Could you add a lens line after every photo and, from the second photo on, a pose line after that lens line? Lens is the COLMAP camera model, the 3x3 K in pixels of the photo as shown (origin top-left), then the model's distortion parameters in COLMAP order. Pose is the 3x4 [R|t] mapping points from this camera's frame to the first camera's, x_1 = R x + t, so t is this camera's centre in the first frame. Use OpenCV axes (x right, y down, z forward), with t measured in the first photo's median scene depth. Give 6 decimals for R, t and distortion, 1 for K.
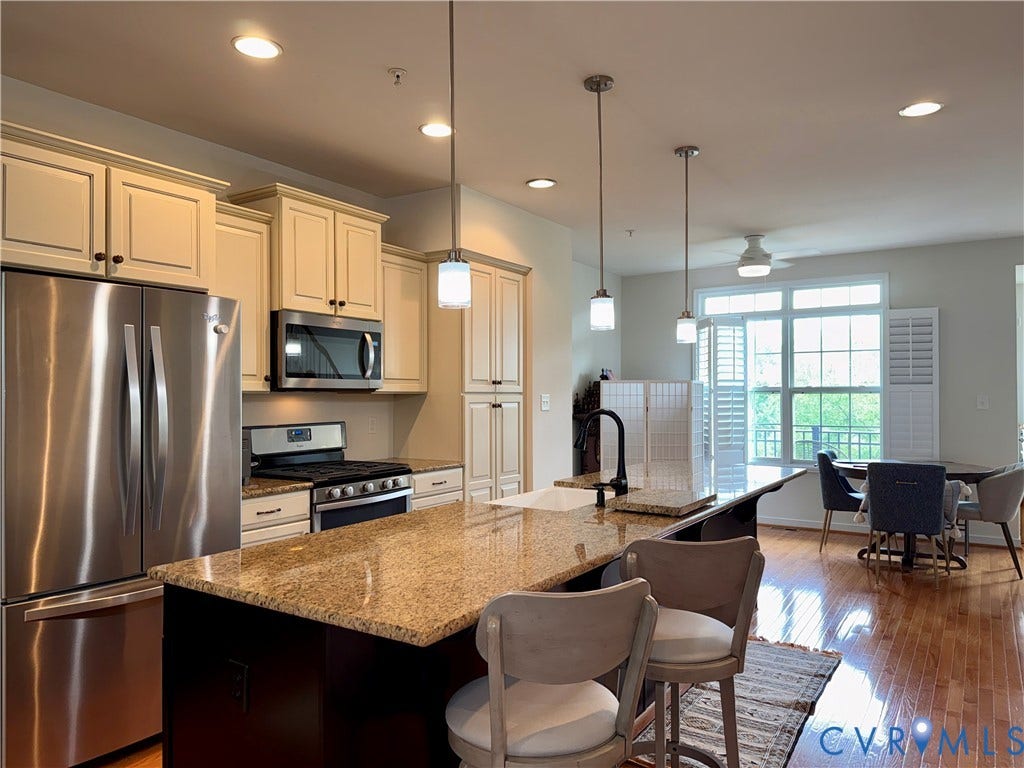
lens RADIAL K [[711.2, 0, 512.7], [0, 711.2, 403.4], [0, 0, 1]] dist [0.002011, -0.001350]
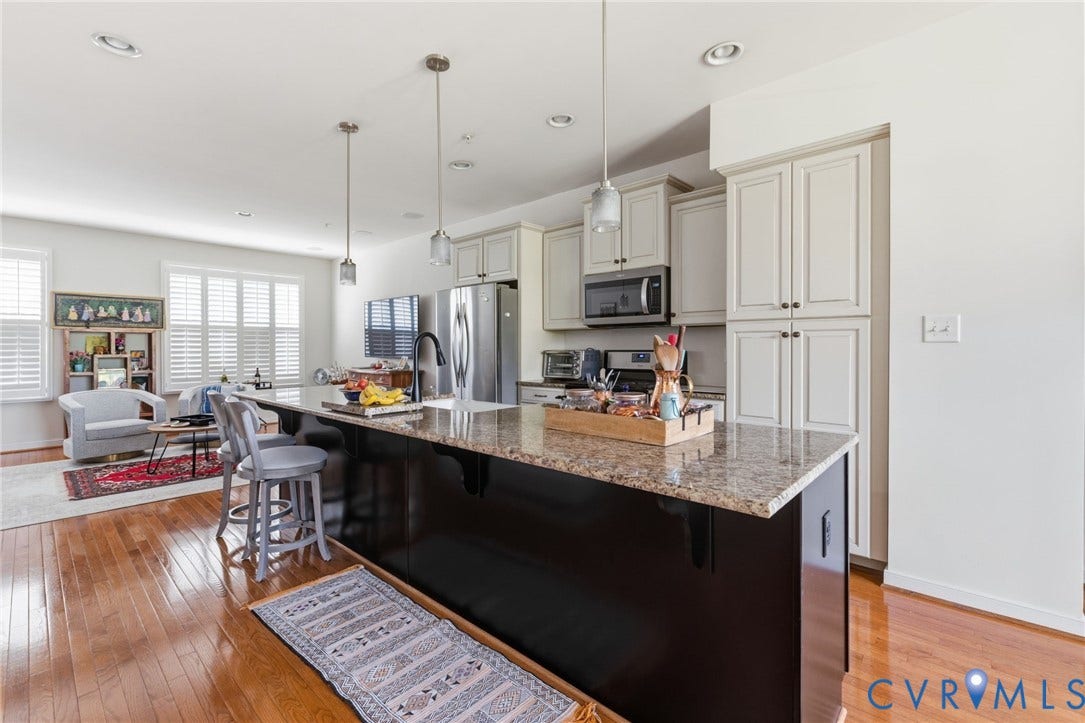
lens RADIAL K [[468.4, 0, 543.3], [0, 468.4, 348.3], [0, 0, 1]] dist [0.000136, 0.000007]
pose [[-0.155867, 0.006112, -0.987759, 0.607940], [-0.009109, 0.999929, 0.007625, 0.019116], [0.987736, 0.010186, -0.155800, 0.908368]]
